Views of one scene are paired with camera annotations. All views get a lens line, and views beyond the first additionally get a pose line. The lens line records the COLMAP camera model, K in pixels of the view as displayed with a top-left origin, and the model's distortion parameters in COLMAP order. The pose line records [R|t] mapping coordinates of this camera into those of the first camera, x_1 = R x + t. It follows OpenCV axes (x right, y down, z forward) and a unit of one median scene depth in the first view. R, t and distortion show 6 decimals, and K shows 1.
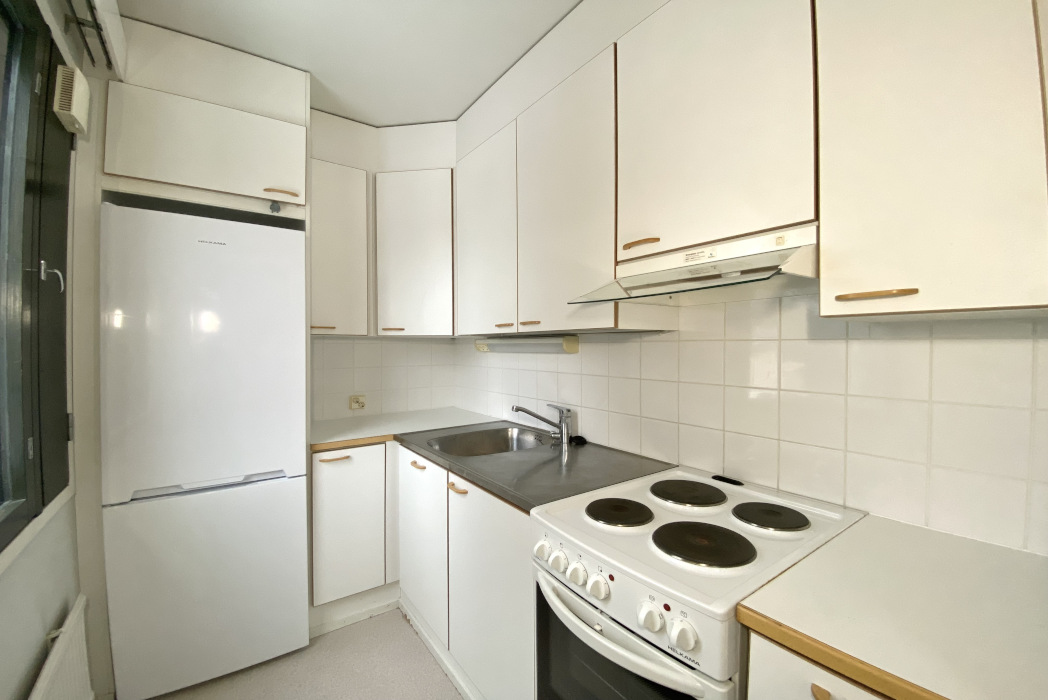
lens RADIAL K [[416.1, 0, 516.6], [0, 416.1, 345.3], [0, 0, 1]] dist [0.010256, -0.015163]
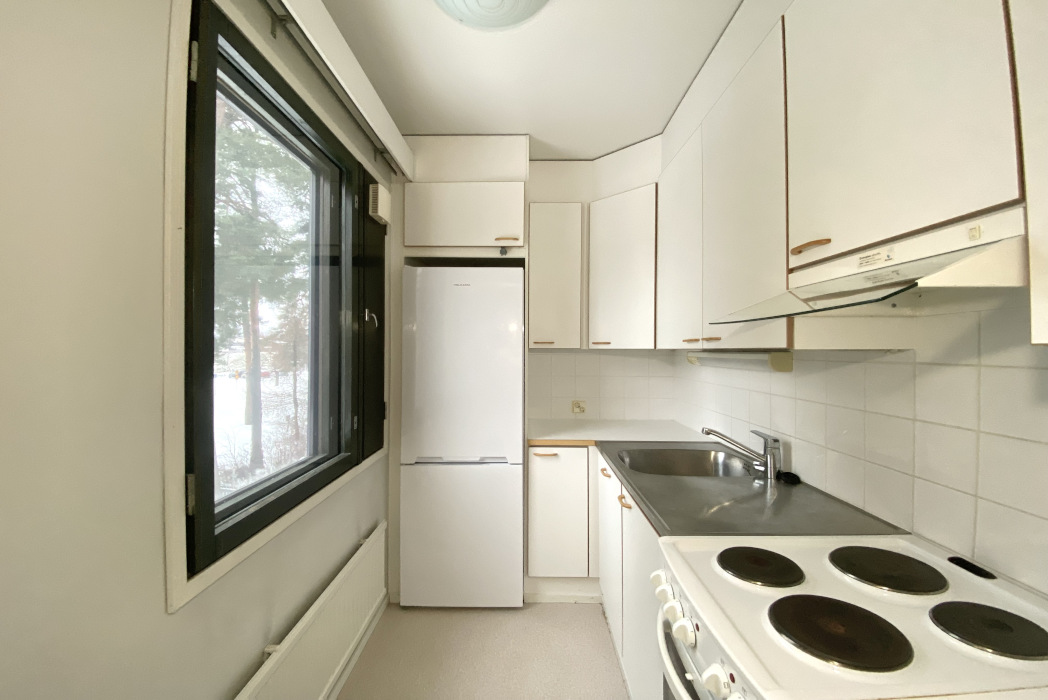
lens RADIAL K [[409.8, 0, 523.6], [0, 409.8, 344.5], [0, 0, 1]] dist [0.047346, -0.041964]
pose [[0.814899, -0.004307, -0.579587, 0.203162], [-0.003623, 0.999915, -0.012523, -0.026829], [0.579592, 0.012305, 0.814814, 0.008862]]
